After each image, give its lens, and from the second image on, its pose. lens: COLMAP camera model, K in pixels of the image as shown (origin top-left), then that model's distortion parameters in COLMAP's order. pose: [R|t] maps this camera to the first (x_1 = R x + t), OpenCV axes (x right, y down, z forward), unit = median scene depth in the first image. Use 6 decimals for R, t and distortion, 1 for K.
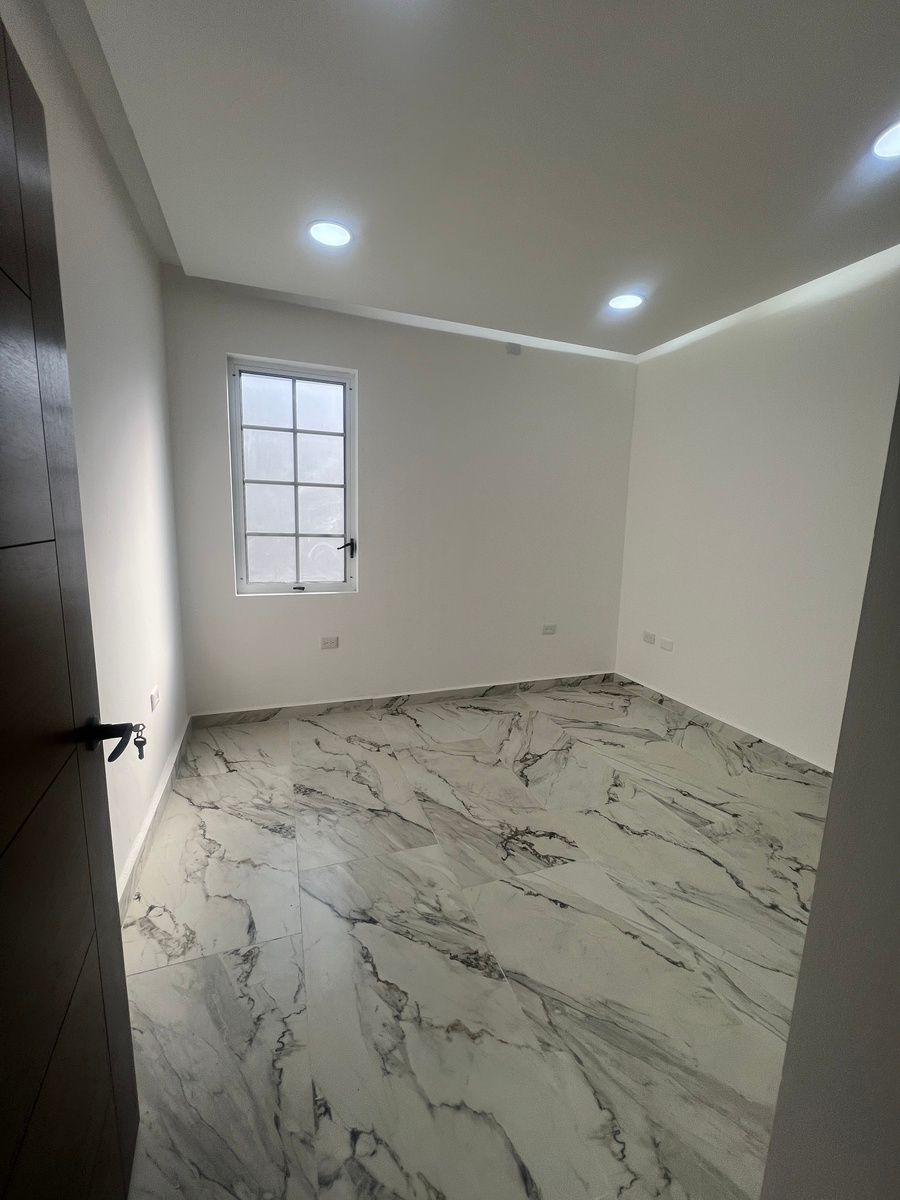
lens RADIAL K [[480.2, 0, 453.1], [0, 480.2, 596.8], [0, 0, 1]] dist [-0.006722, 0.001567]
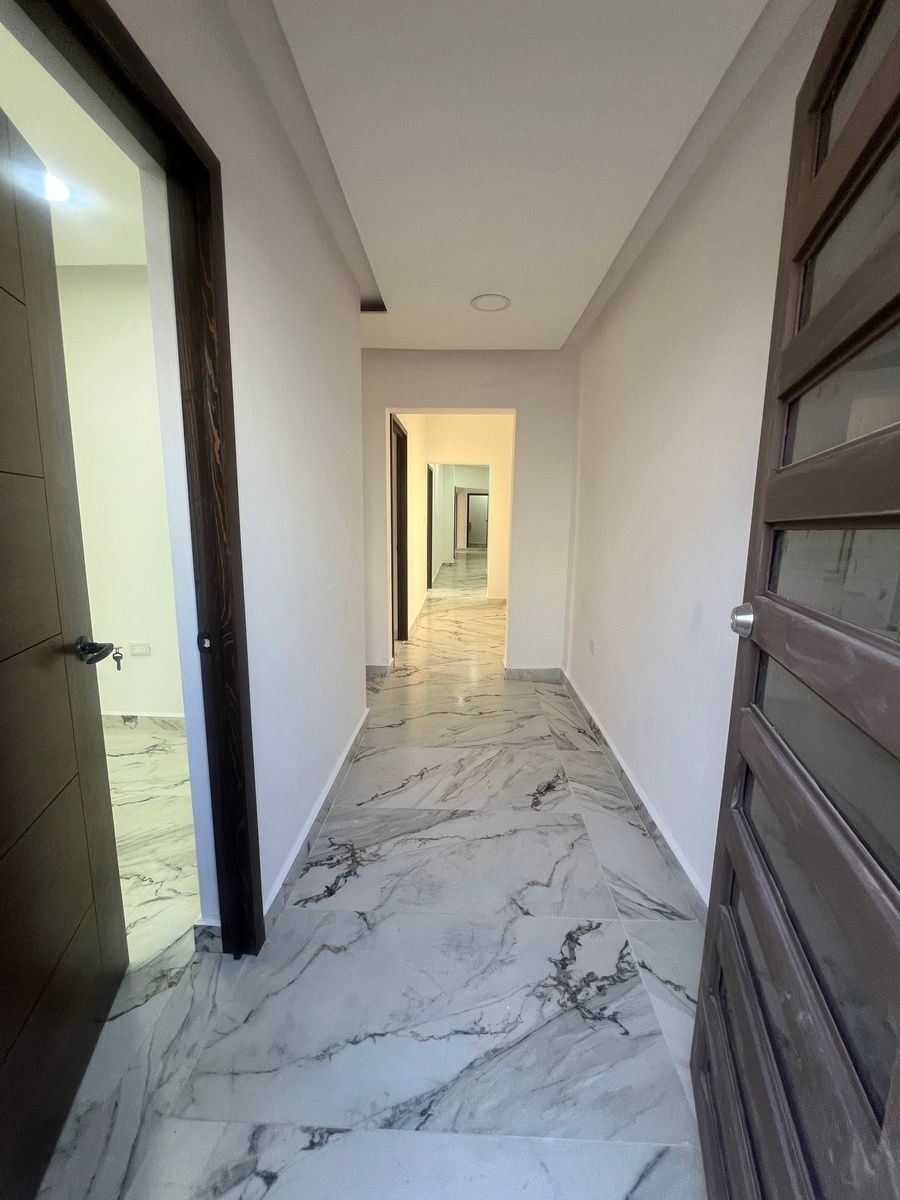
lens RADIAL K [[480.2, 0, 457.5], [0, 480.2, 590.2], [0, 0, 1]] dist [-0.006722, 0.001567]
pose [[0.374609, -0.180705, 0.909403, -0.299426], [0.148200, 0.979883, 0.133662, -0.094555], [-0.915262, 0.084702, 0.393854, 0.610929]]
